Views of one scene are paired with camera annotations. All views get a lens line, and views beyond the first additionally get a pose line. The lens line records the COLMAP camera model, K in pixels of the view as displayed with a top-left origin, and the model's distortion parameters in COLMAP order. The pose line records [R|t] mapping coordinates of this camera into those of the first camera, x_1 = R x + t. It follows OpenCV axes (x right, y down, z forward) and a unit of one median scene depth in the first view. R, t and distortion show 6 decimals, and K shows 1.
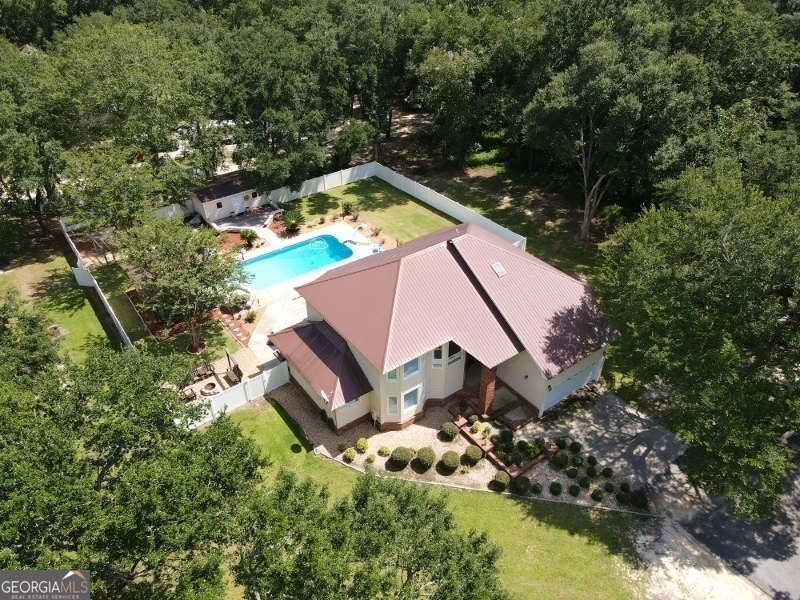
lens RADIAL K [[581.6, 0, 399.4], [0, 581.6, 297.2], [0, 0, 1]] dist [0.019330, 0.000581]
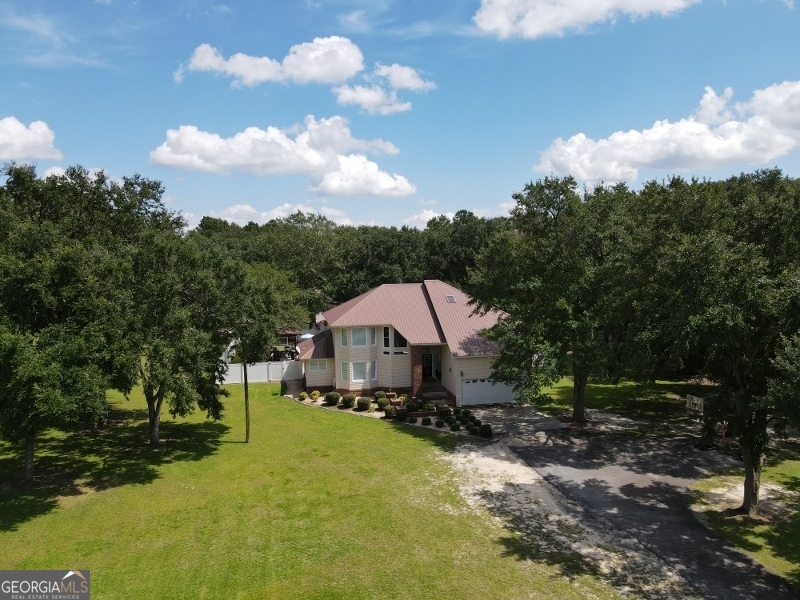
lens RADIAL K [[582.6, 0, 388.2], [0, 582.6, 299.7], [0, 0, 1]] dist [0.048973, -0.062721]
pose [[0.895926, 0.028921, -0.443260, 0.436696], [-0.251006, 0.856254, -0.451471, 0.407972], [0.366486, 0.515746, 0.774399, -0.057749]]
